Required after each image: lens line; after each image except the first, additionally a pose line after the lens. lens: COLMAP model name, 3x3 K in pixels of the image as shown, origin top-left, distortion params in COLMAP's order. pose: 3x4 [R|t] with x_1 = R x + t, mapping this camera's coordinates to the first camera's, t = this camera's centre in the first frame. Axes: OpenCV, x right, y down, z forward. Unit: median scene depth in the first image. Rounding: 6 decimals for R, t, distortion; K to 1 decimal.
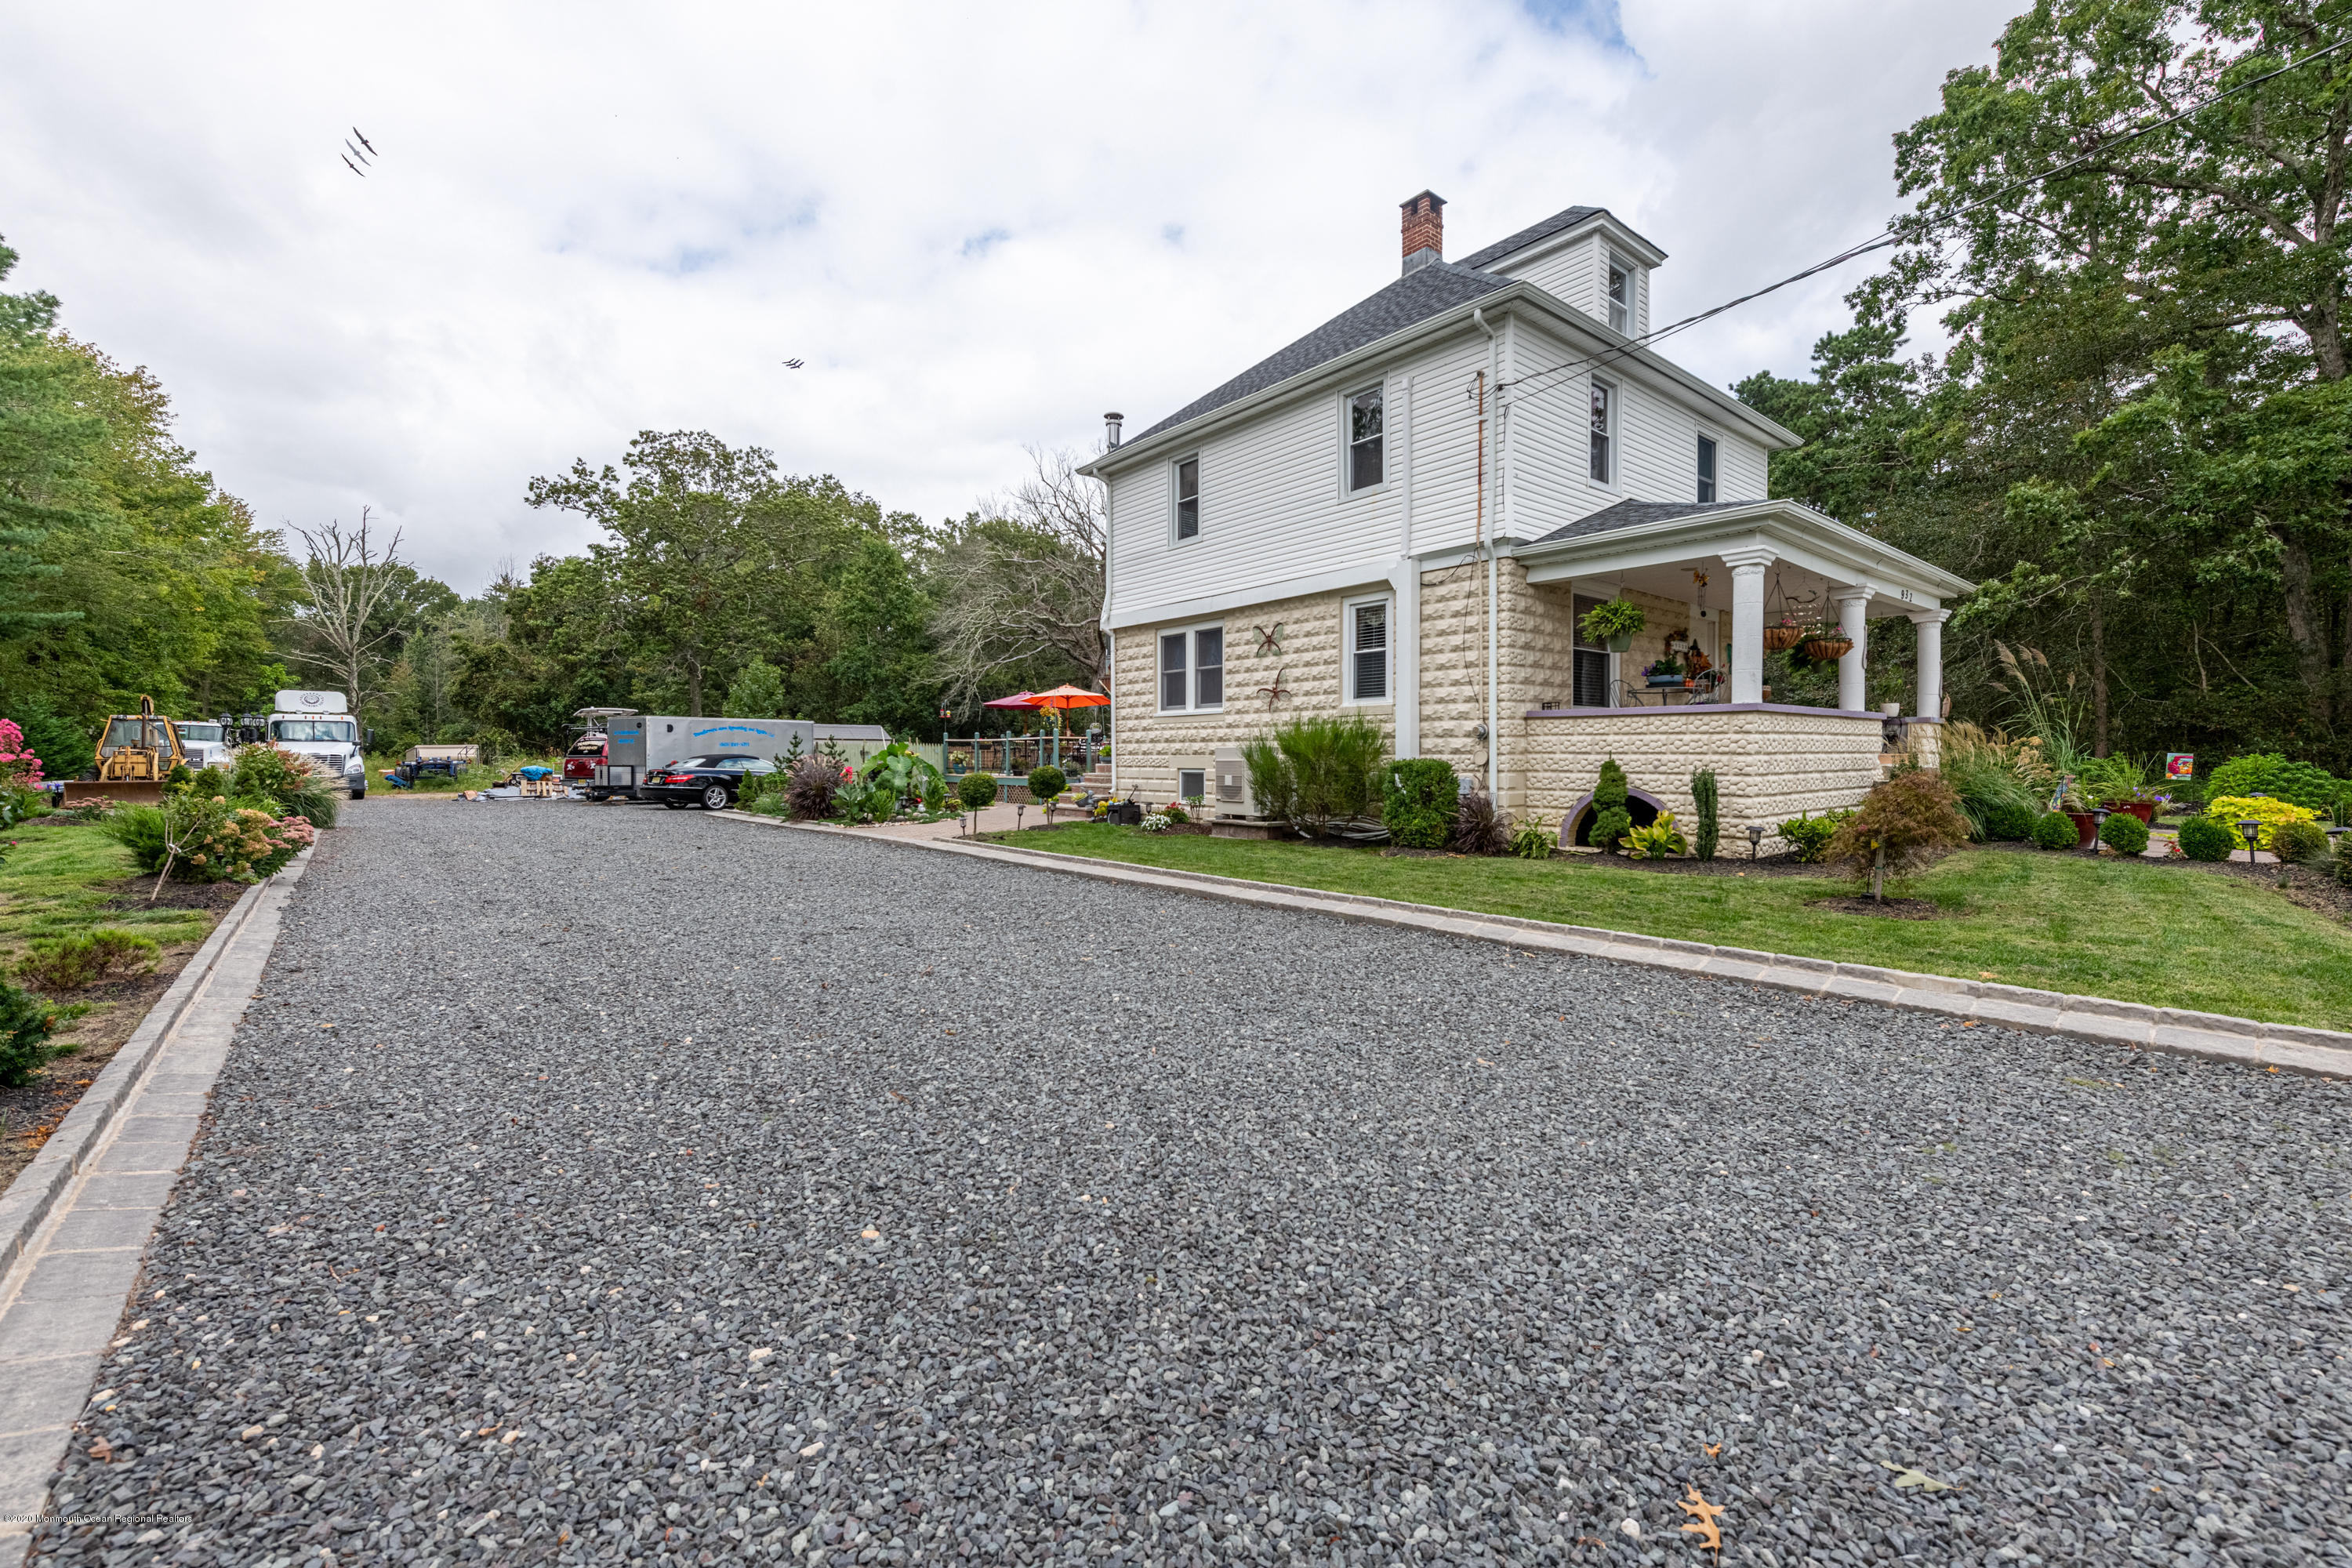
lens RADIAL K [[930.6, 0, 1168.4], [0, 930.6, 768.2], [0, 0, 1]] dist [0.011566, -0.000346]
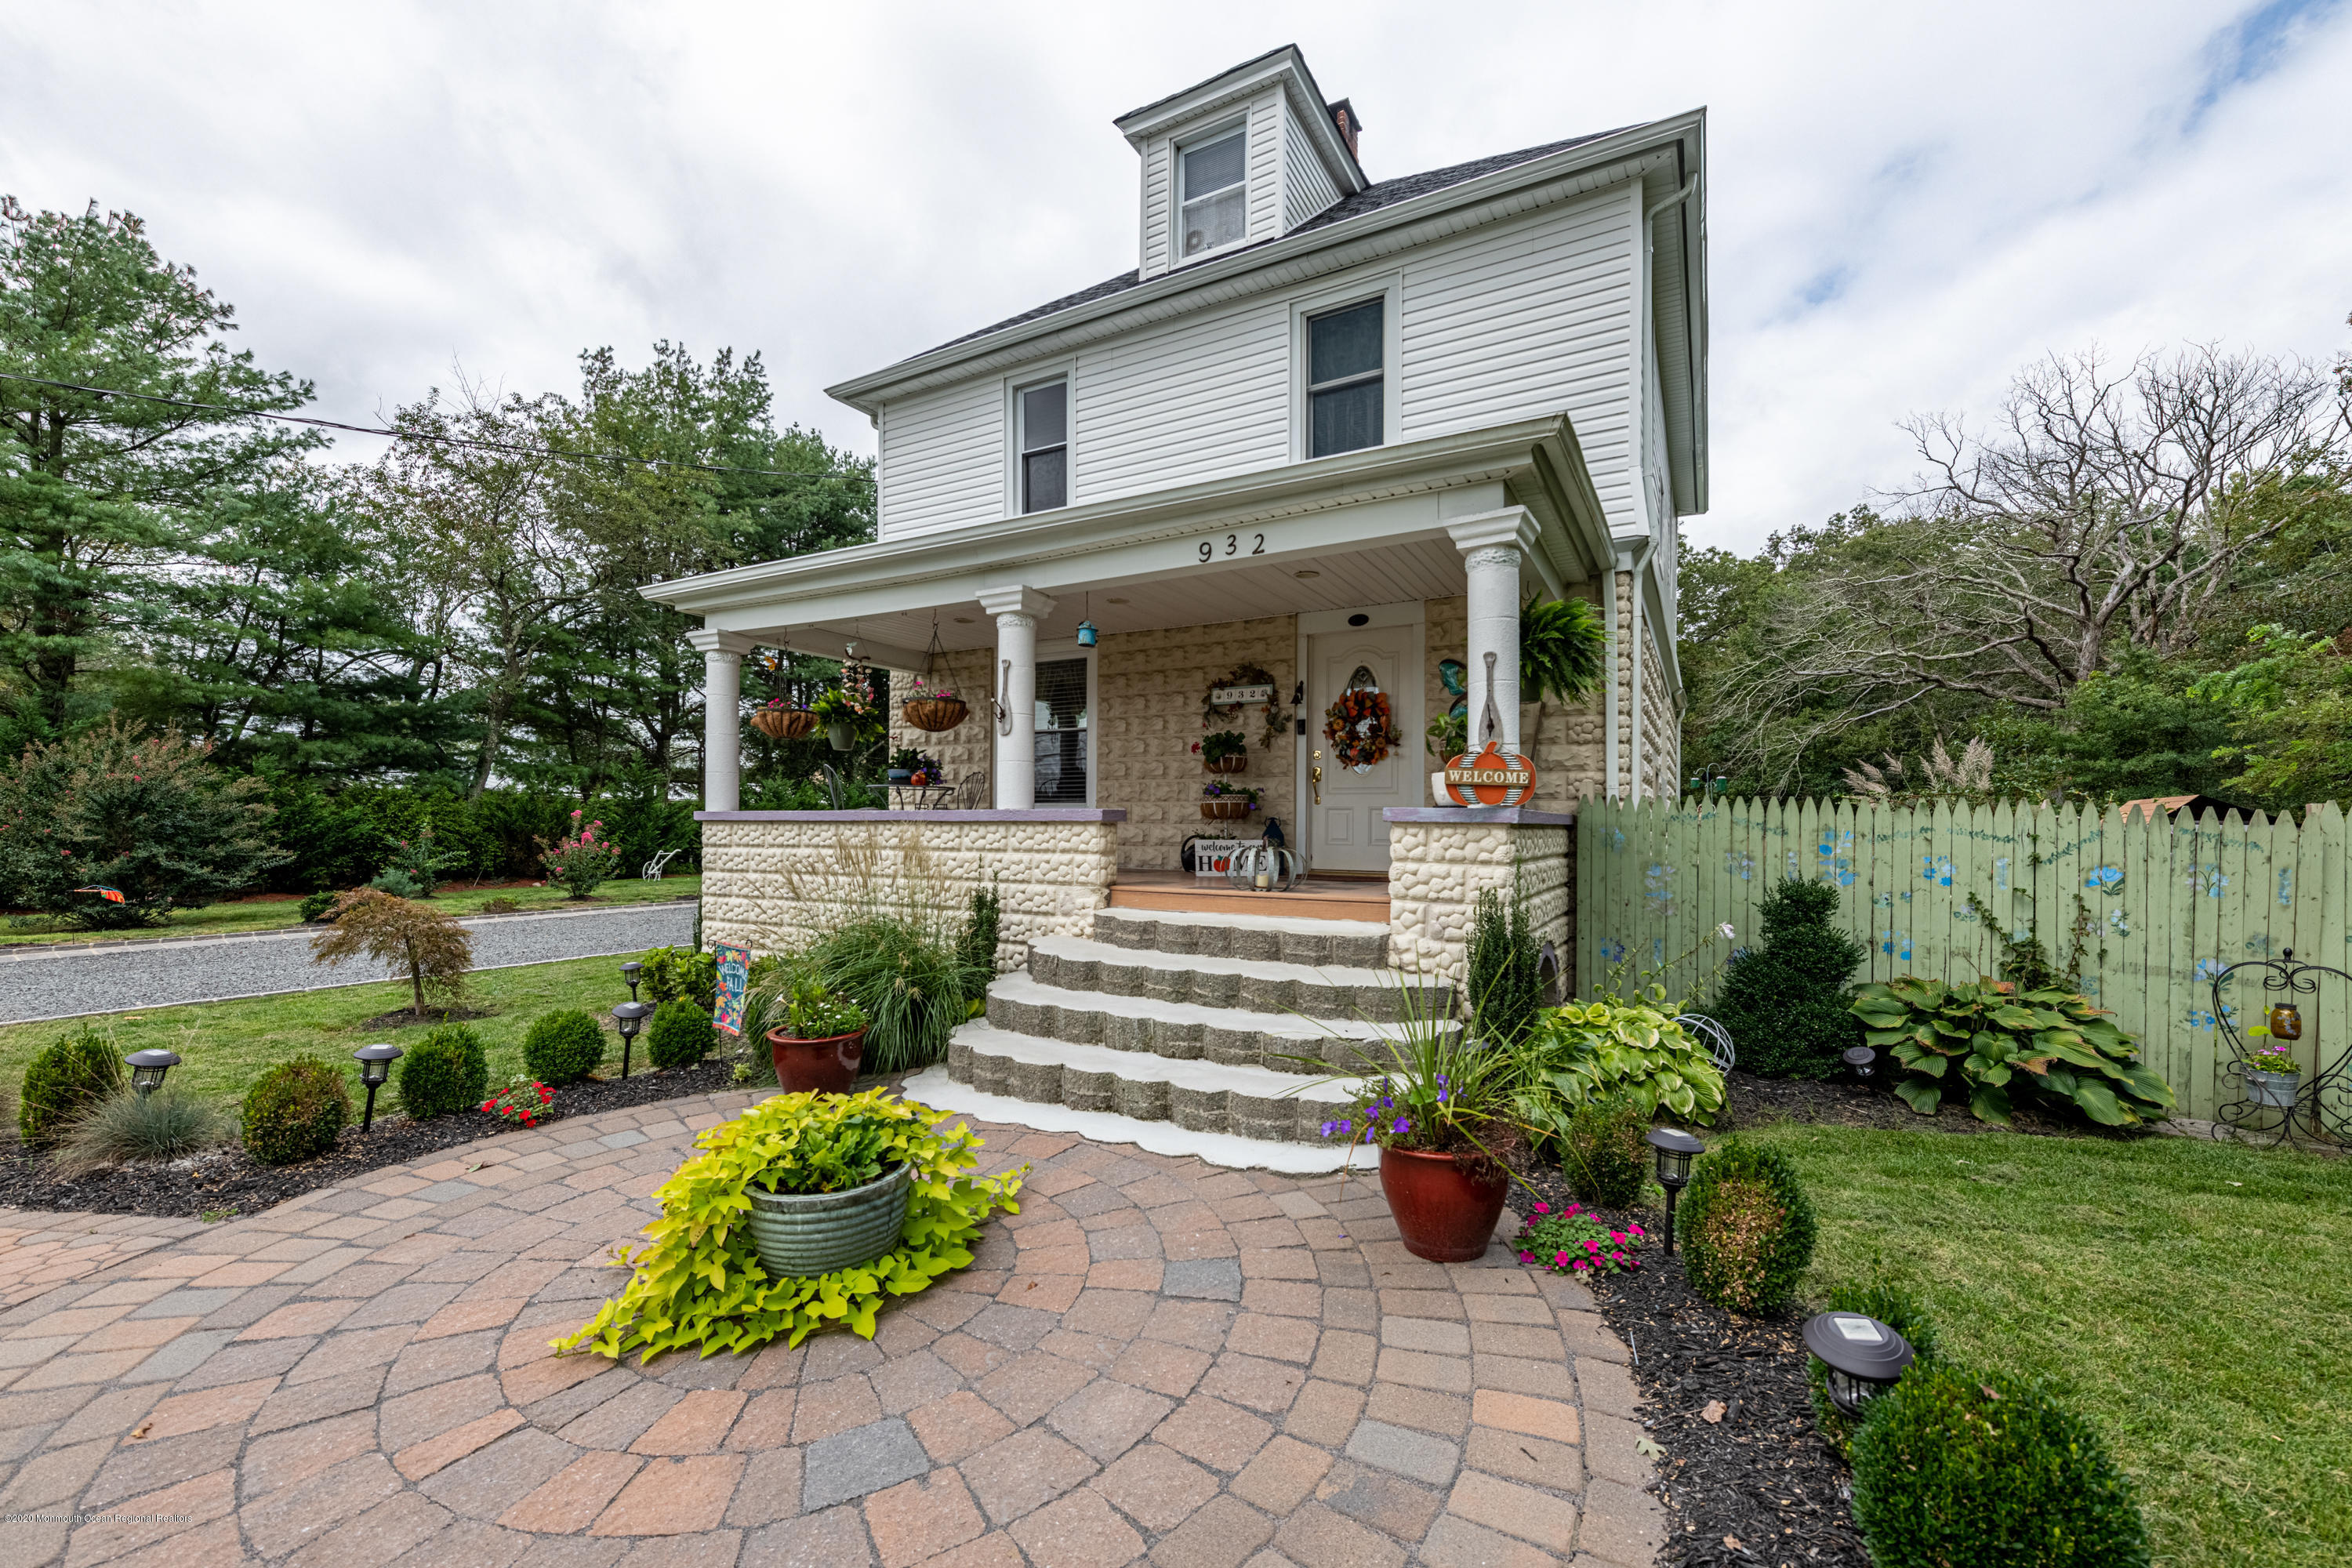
lens RADIAL K [[960.3, 0, 1171.6], [0, 960.3, 812.7], [0, 0, 1]] dist [0.013820, 0.000209]
pose [[0.352638, -0.011329, -0.935691, 1.014990], [-0.022624, 0.999531, -0.020629, -0.037274], [0.935486, 0.028443, 0.352216, 0.675666]]
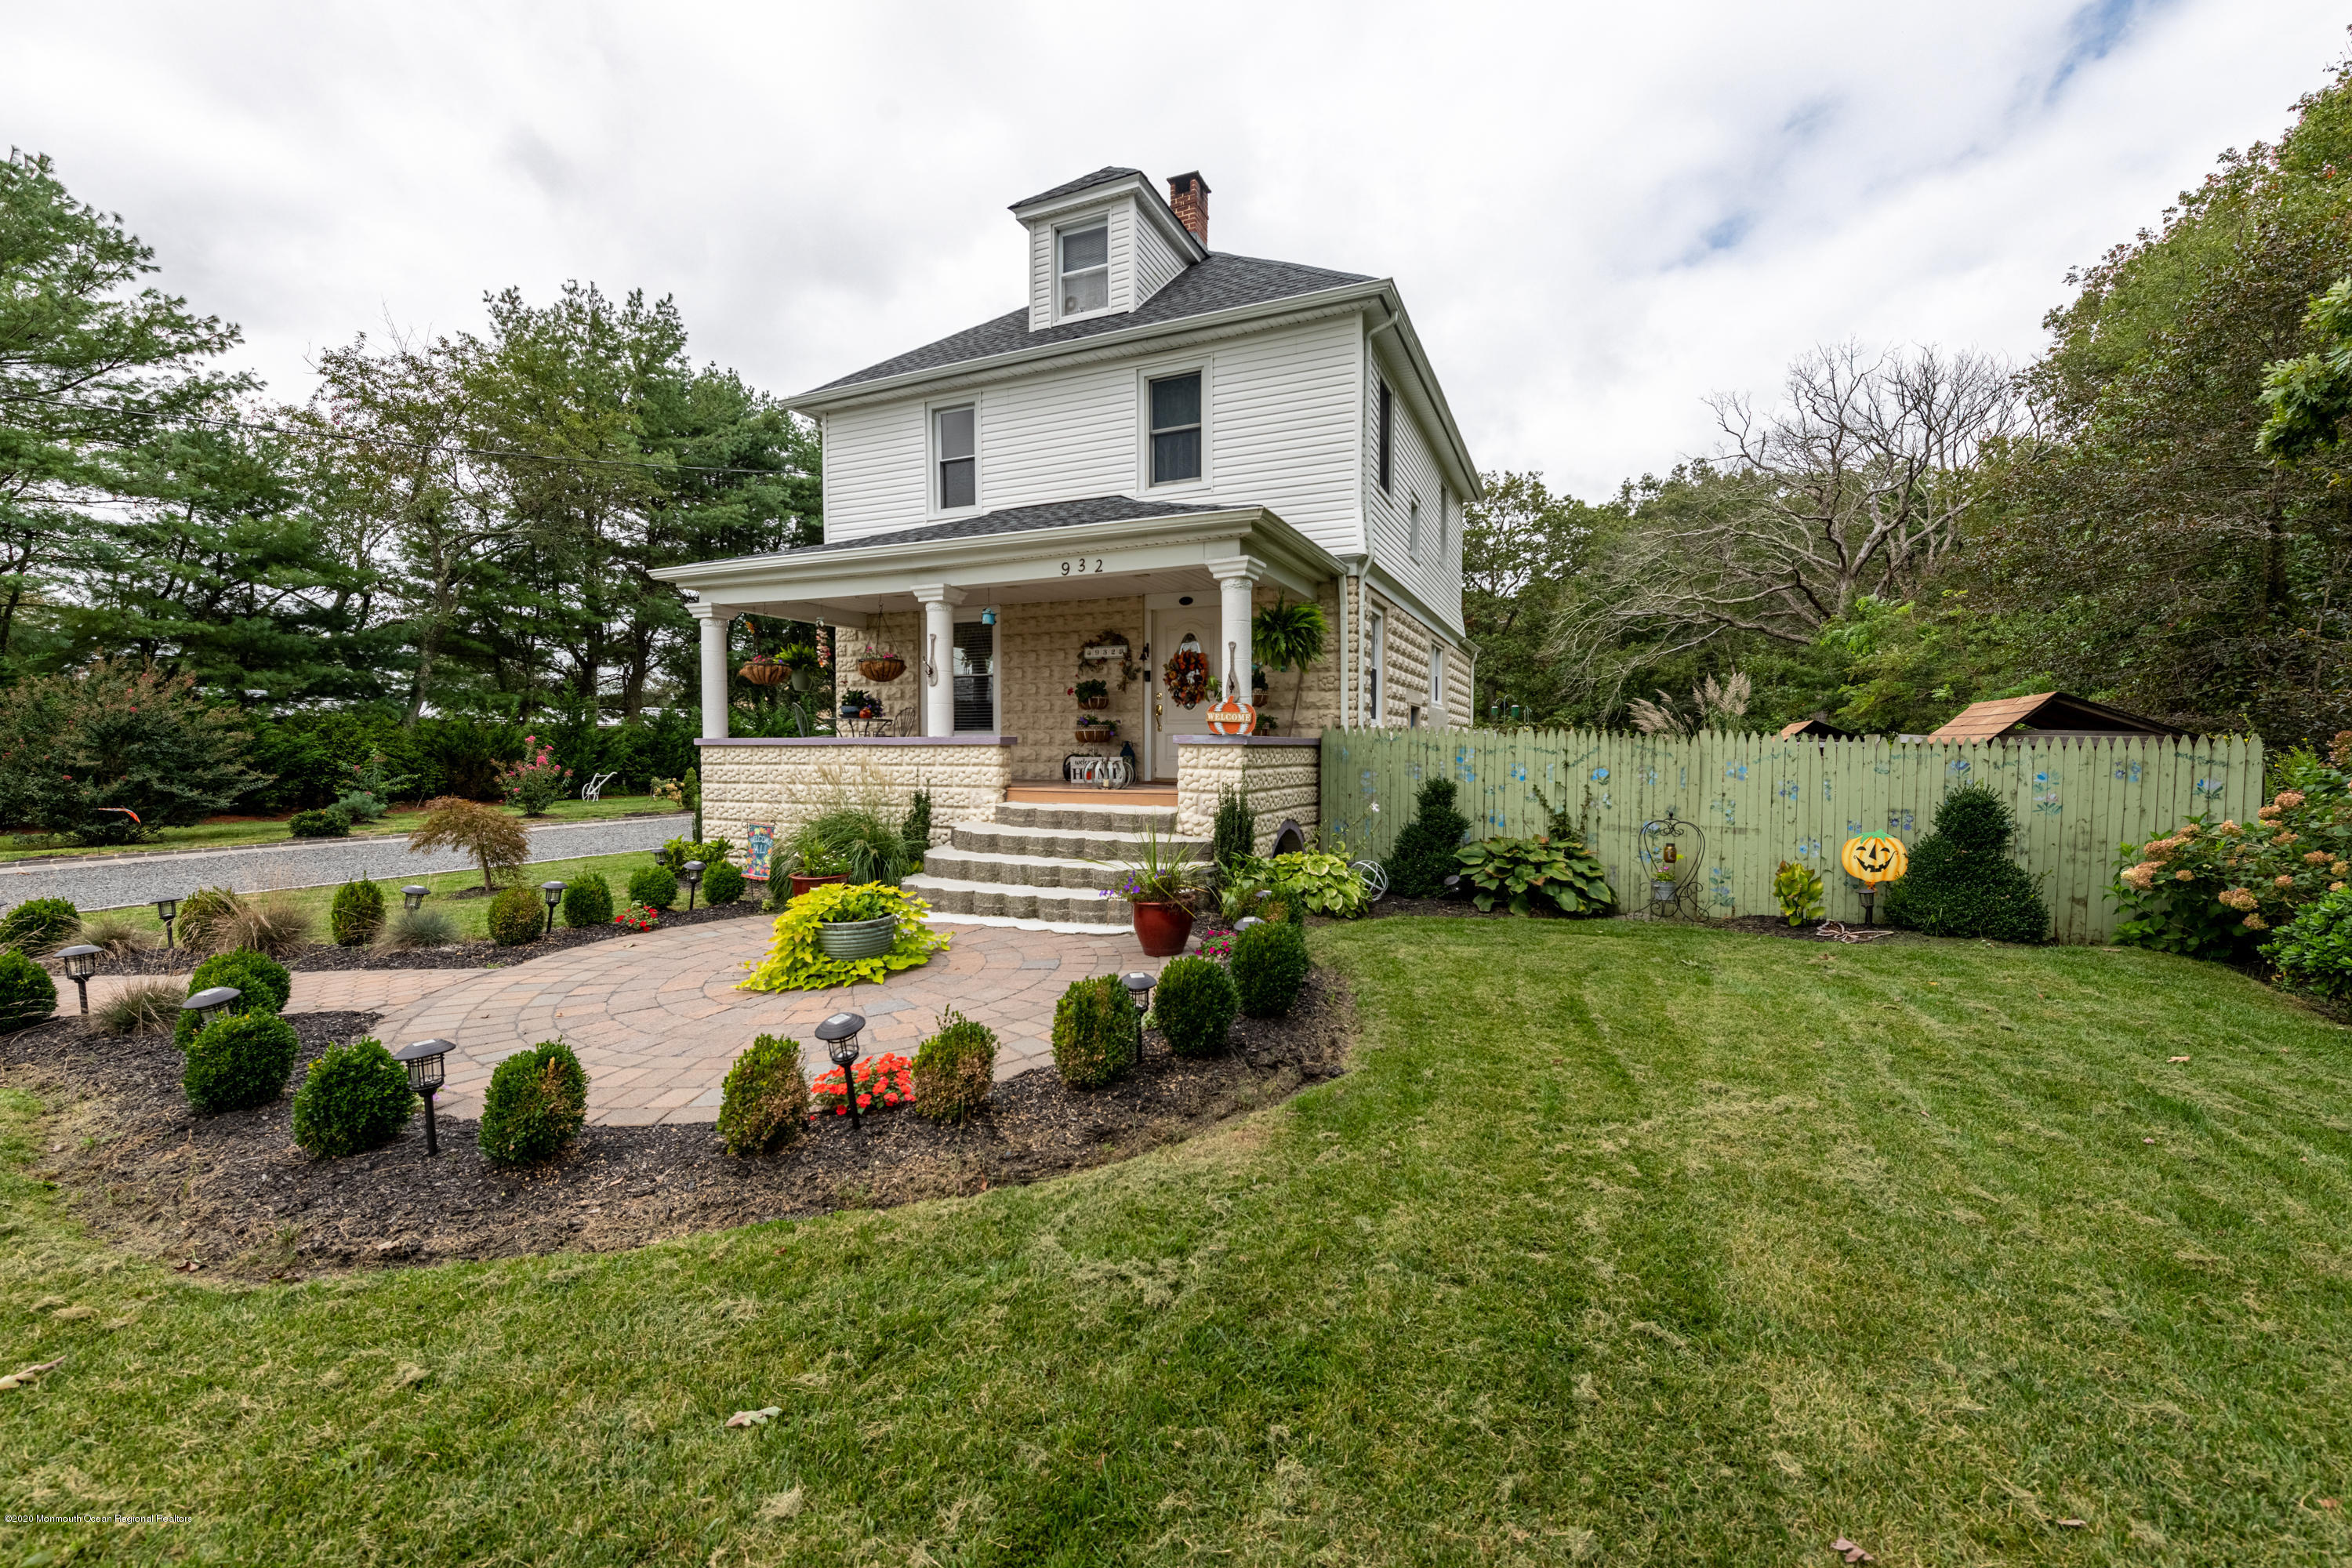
lens RADIAL K [[950.9, 0, 1182.7], [0, 950.9, 770.6], [0, 0, 1]] dist [0.014093, -0.000777]
pose [[0.440573, 0.020911, -0.897473, 1.225704], [-0.016080, 0.999752, 0.015401, -0.035851], [0.897573, 0.007646, 0.440800, 0.627454]]
